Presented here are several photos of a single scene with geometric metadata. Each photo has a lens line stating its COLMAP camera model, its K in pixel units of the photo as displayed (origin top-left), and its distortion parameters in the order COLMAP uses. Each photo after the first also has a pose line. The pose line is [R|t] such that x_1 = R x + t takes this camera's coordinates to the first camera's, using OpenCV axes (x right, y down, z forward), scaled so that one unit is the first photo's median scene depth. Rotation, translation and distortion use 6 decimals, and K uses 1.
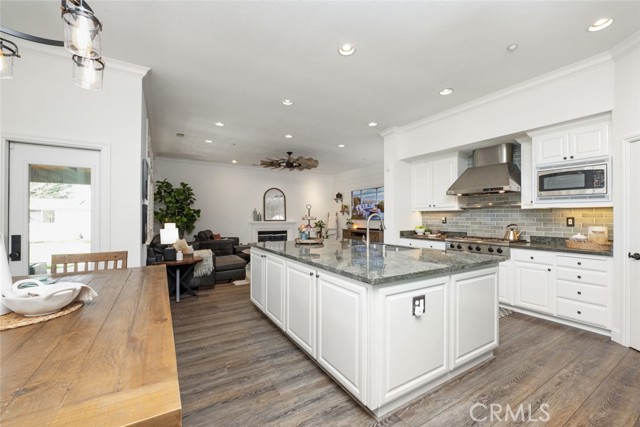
lens RADIAL K [[261.5, 0, 313.1], [0, 261.5, 215.6], [0, 0, 1]] dist [0.000942, 0.000222]
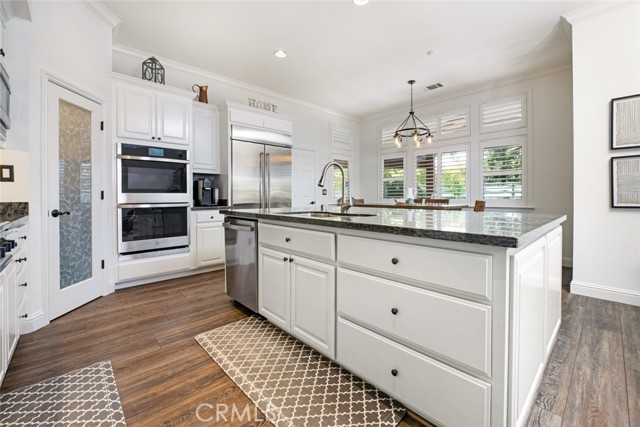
lens RADIAL K [[270.4, 0, 321.4], [0, 270.4, 196.5], [0, 0, 1]] dist [0.000201, 0.000047]
pose [[-0.976715, 0.002730, -0.214523, 0.375582], [0.002775, 0.999996, 0.000091, 0.070006], [0.214522, -0.000506, -0.976719, 1.435403]]
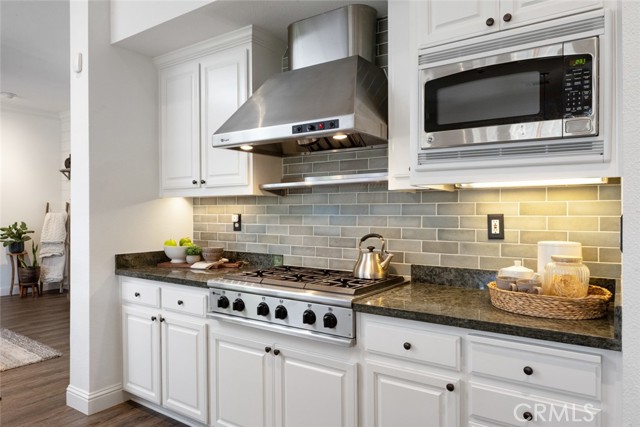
lens RADIAL K [[480.2, 0, 320.0], [0, 480.2, 213.5], [0, 0, 1]] dist [-0.000392, 0.000089]
pose [[0.893289, -0.002739, 0.449473, 0.449105], [-0.000117, 0.999980, 0.006326, 0.001223], [-0.449482, -0.005704, 0.893271, 0.496297]]
